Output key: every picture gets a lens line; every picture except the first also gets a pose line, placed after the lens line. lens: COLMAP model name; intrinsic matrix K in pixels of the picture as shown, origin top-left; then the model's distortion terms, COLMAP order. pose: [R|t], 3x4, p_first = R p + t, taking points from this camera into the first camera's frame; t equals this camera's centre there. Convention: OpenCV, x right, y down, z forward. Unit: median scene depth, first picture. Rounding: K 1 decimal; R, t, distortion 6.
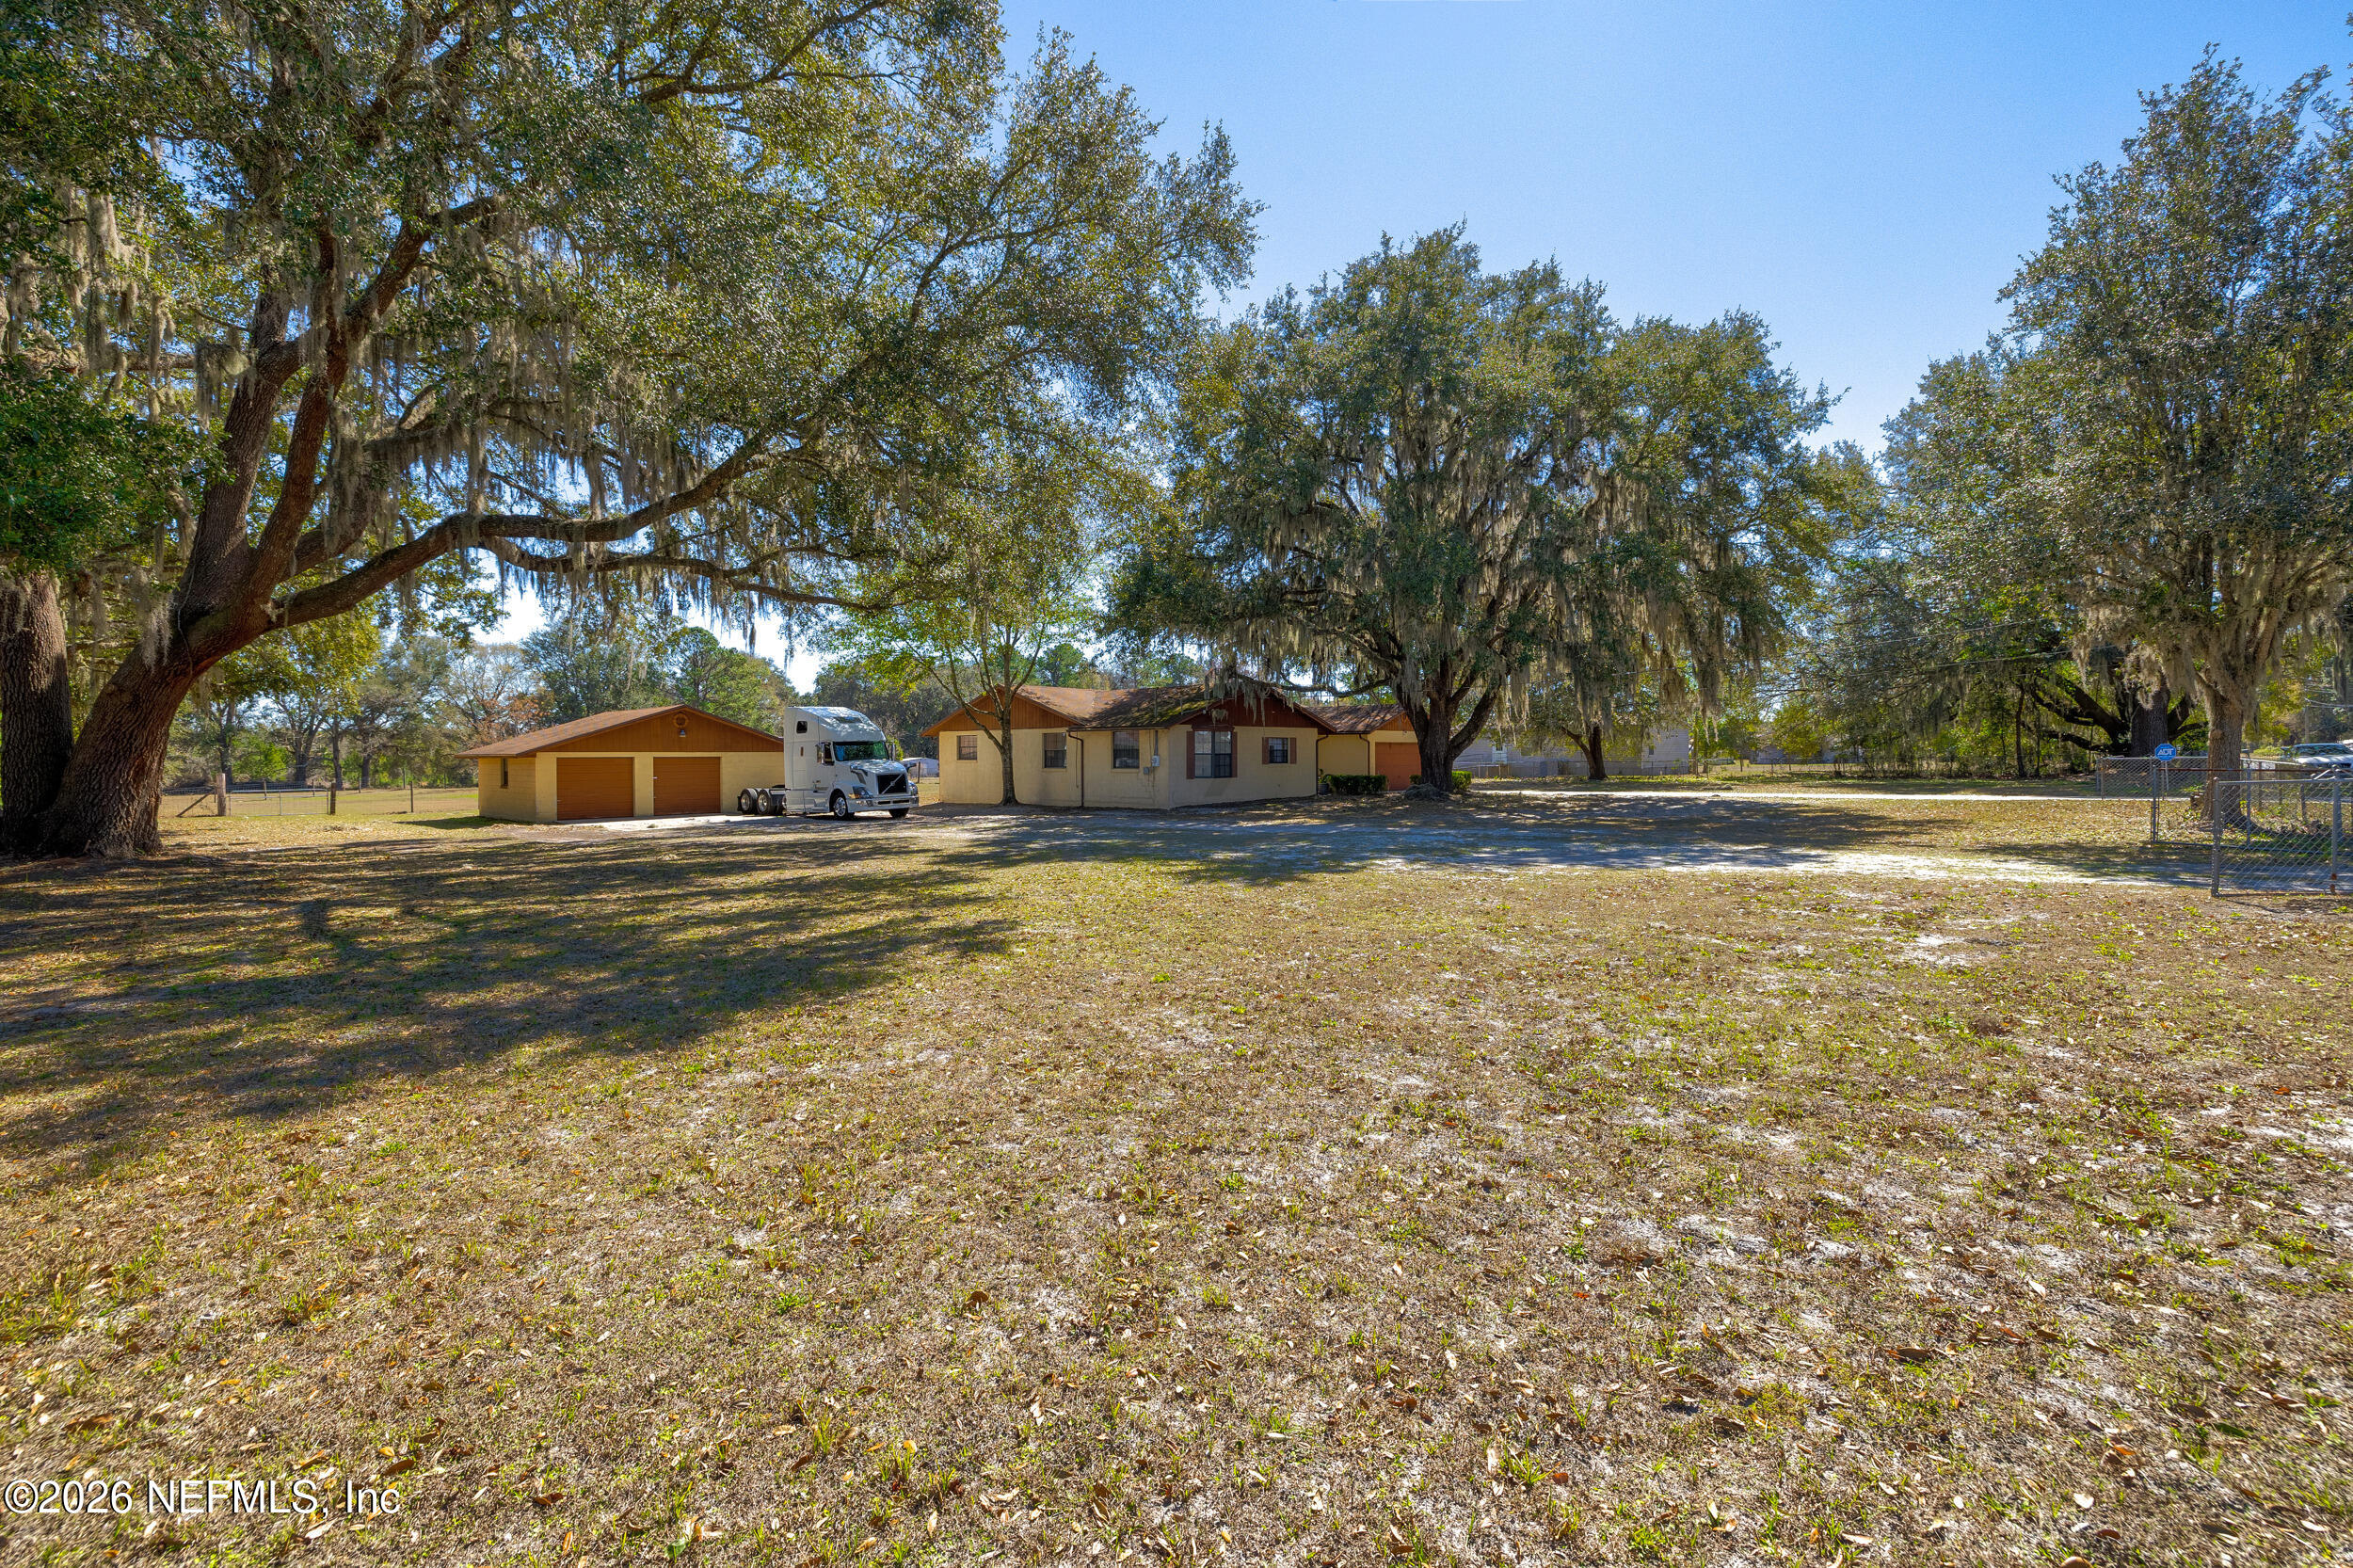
lens RADIAL K [[977.6, 0, 1180.6], [0, 977.6, 766.9], [0, 0, 1]] dist [-0.001012, -0.000087]
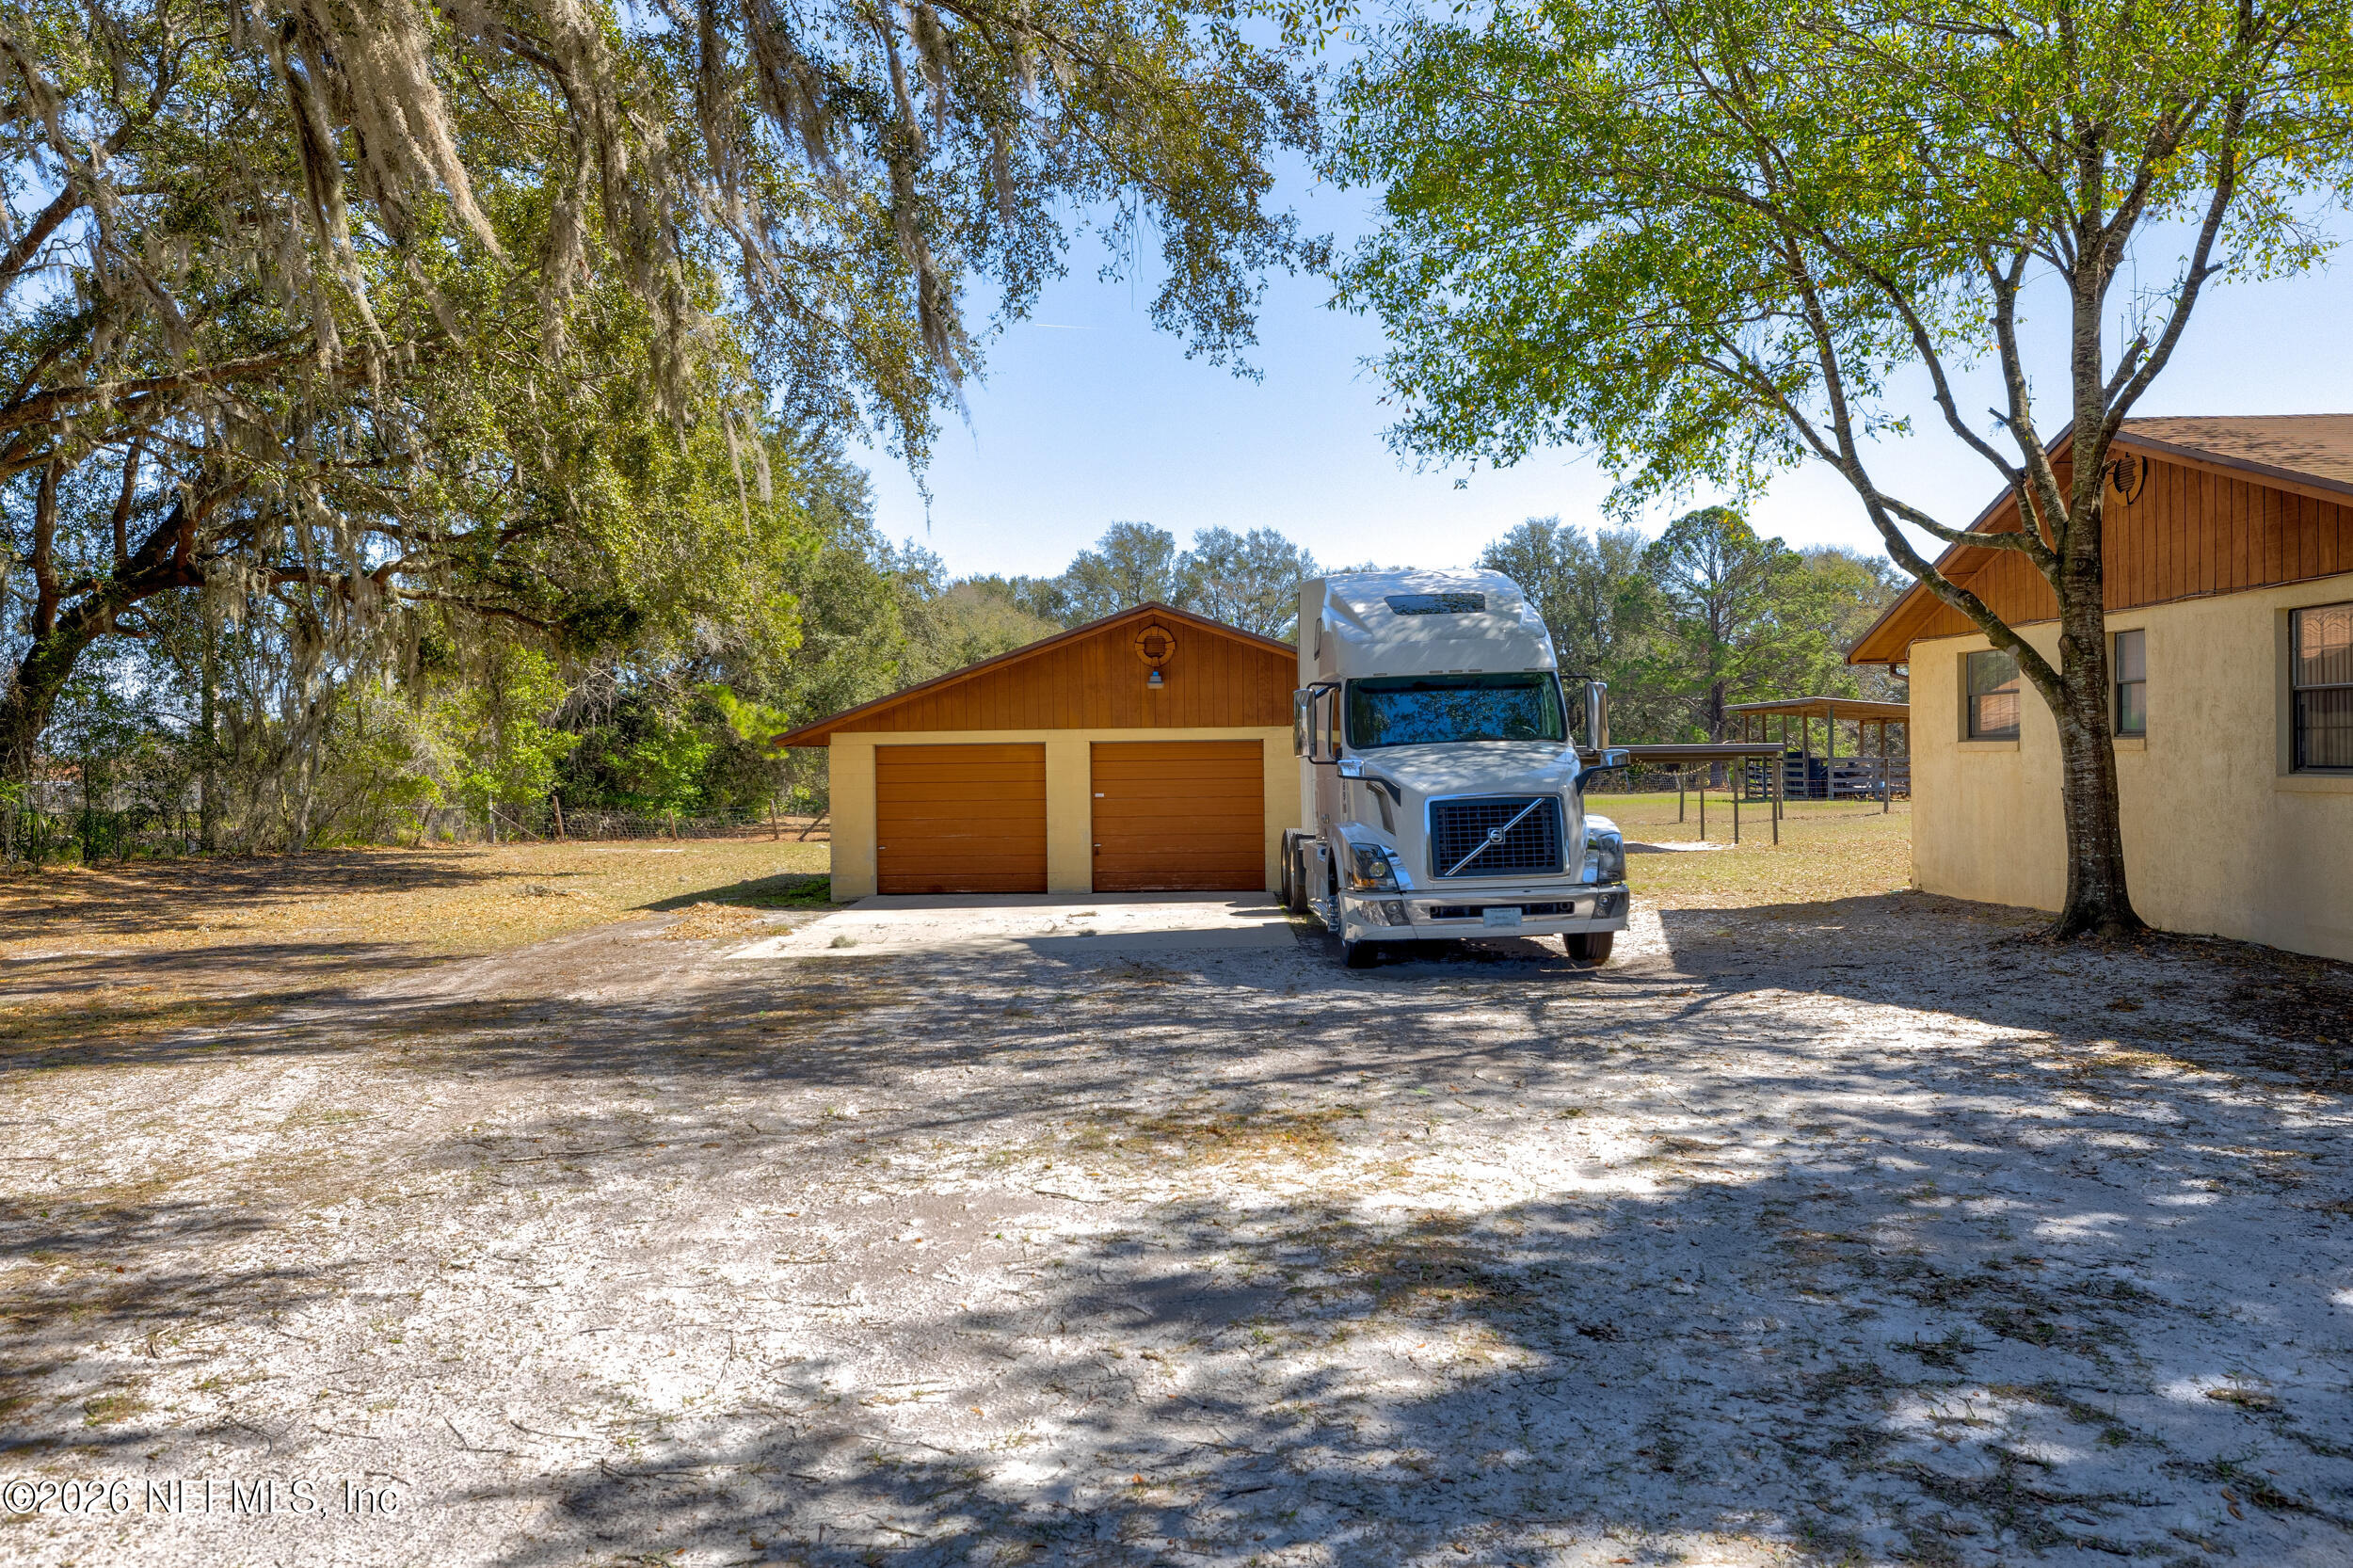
lens RADIAL K [[1608.9, 0, 1179.4], [0, 1608.9, 766.6], [0, 0, 1]] dist [0.006088, 0.001026]
pose [[0.655266, 0.000433, -0.755398, -0.030445], [0.001302, 0.999998, 0.001702, -0.001604], [0.755397, -0.002099, 0.655263, 0.564239]]
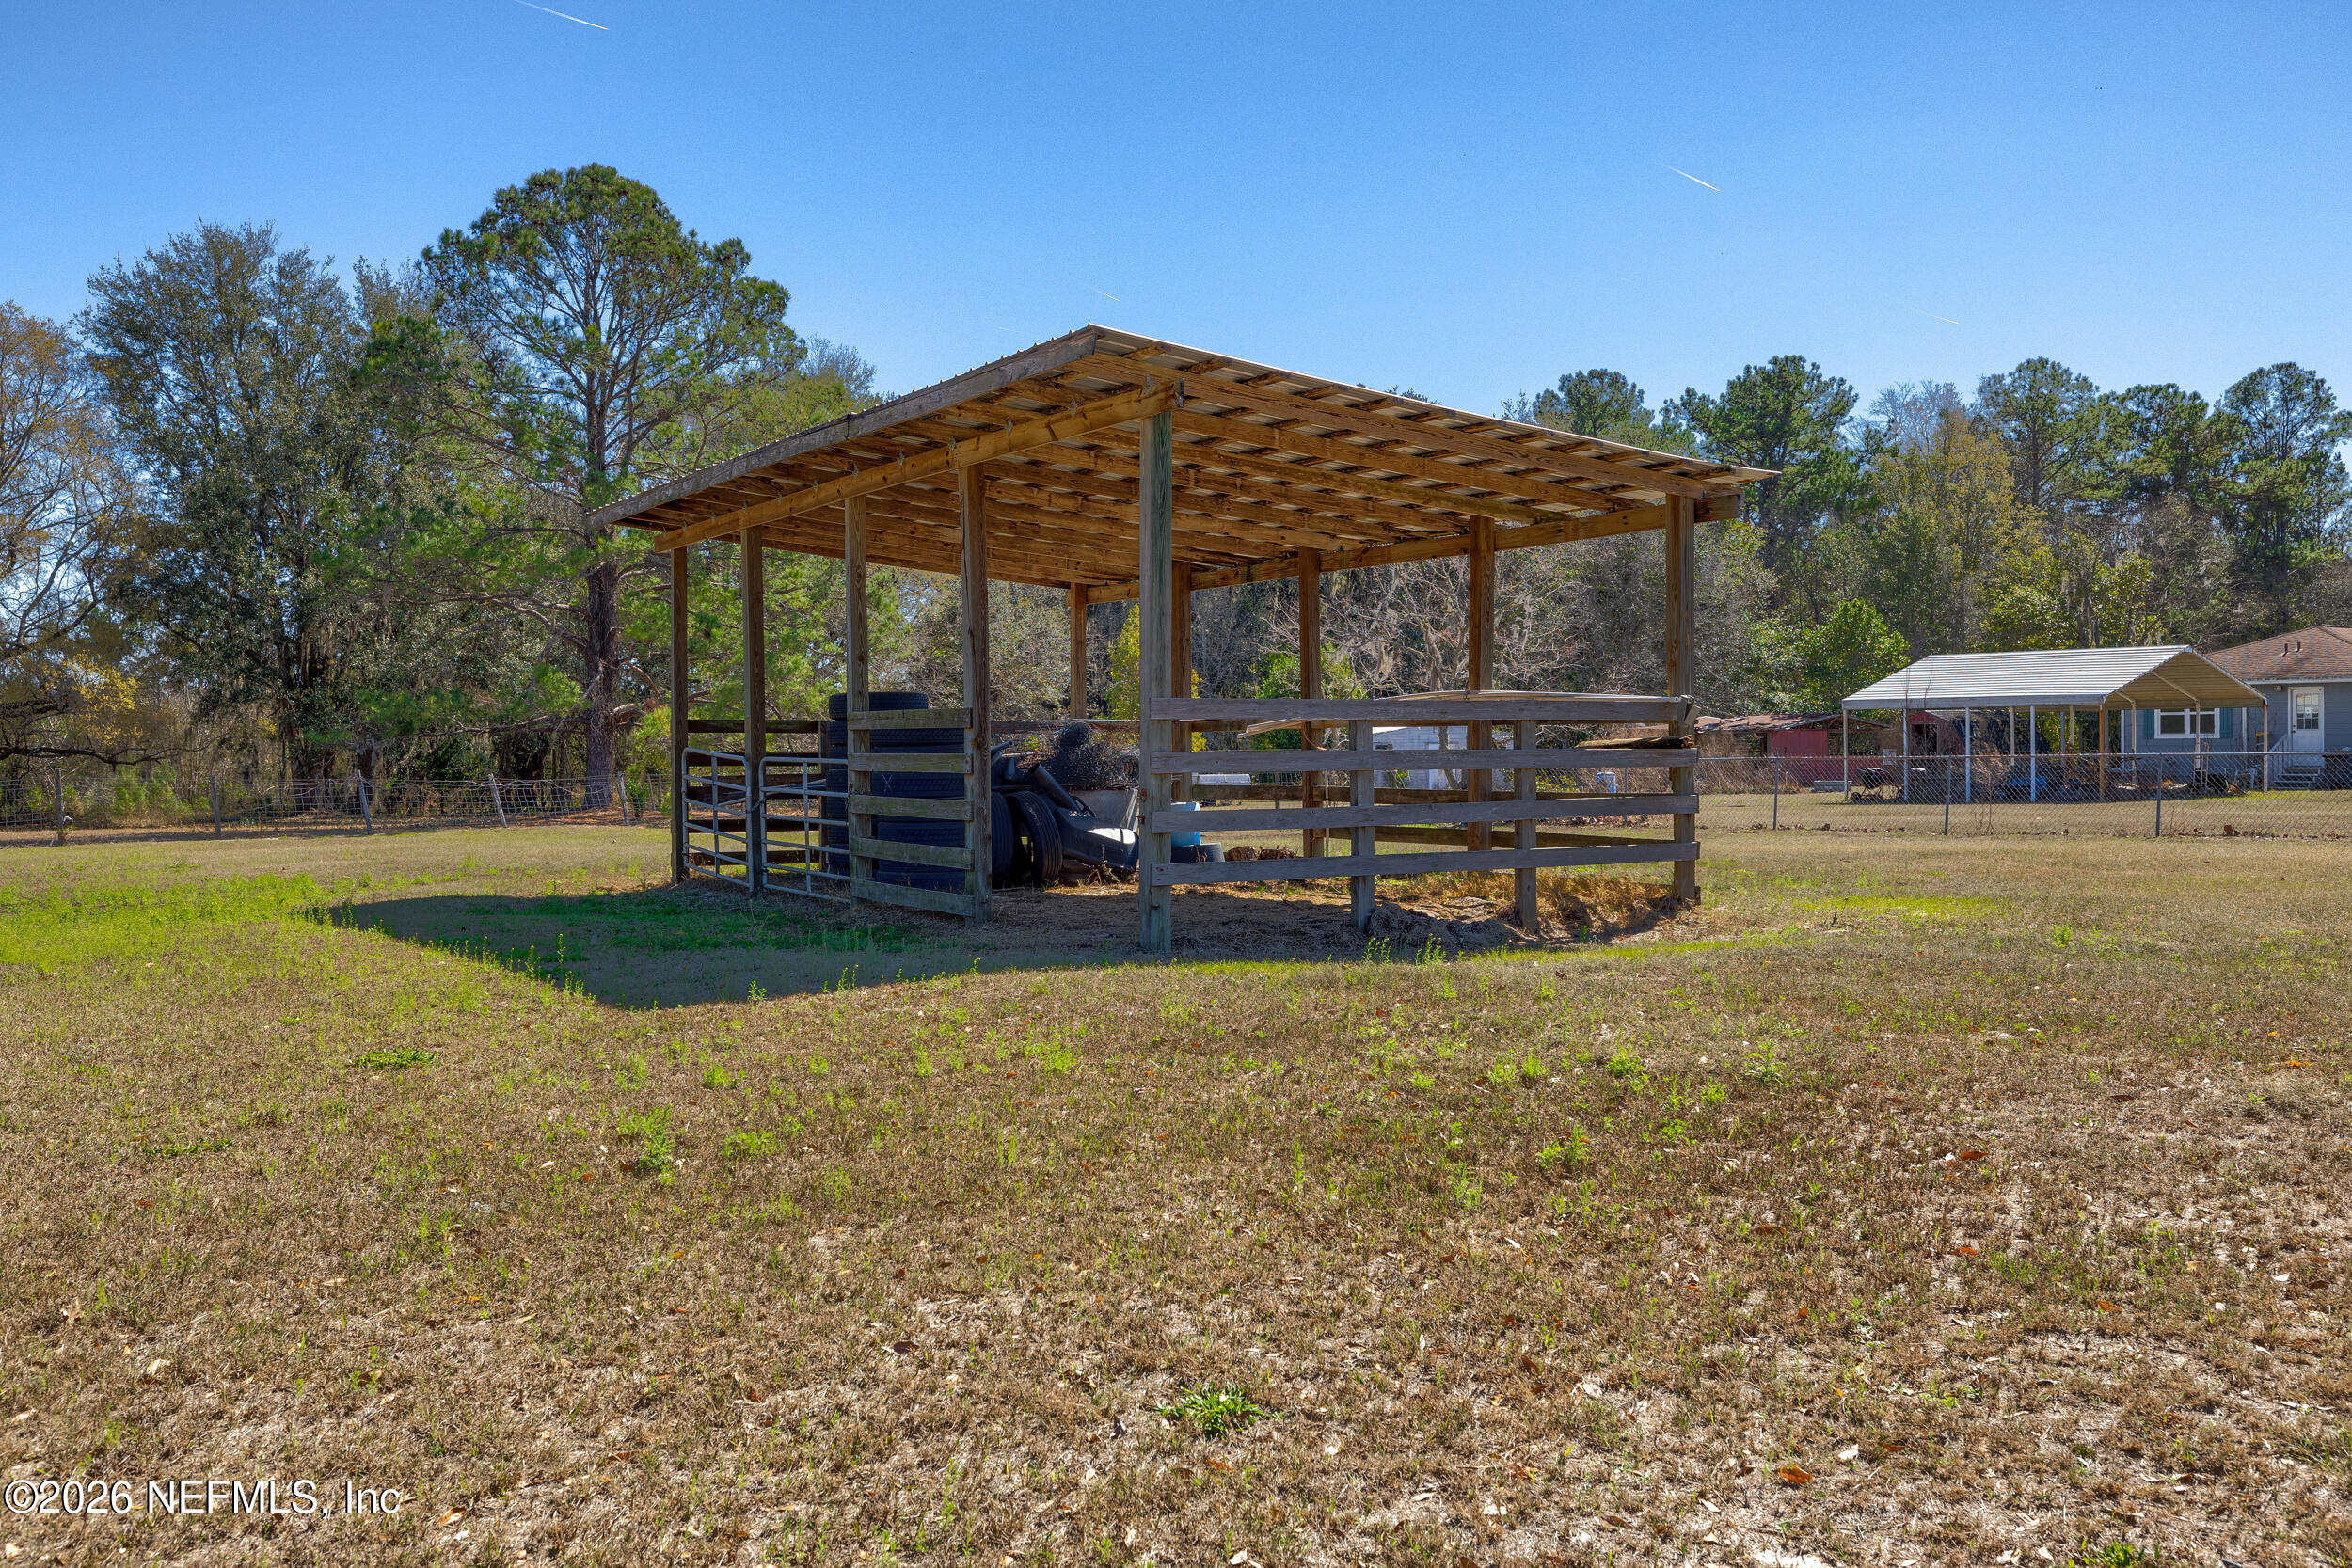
lens RADIAL K [[1997.1, 0, 1165.5], [0, 1997.1, 764.6], [0, 0, 1]] dist [0.003790, -0.004515]
pose [[0.964346, 0.001901, -0.264636, -0.711652], [-0.002431, 0.999996, -0.001674, 0.006862], [0.264632, 0.002258, 0.964347, 1.746455]]
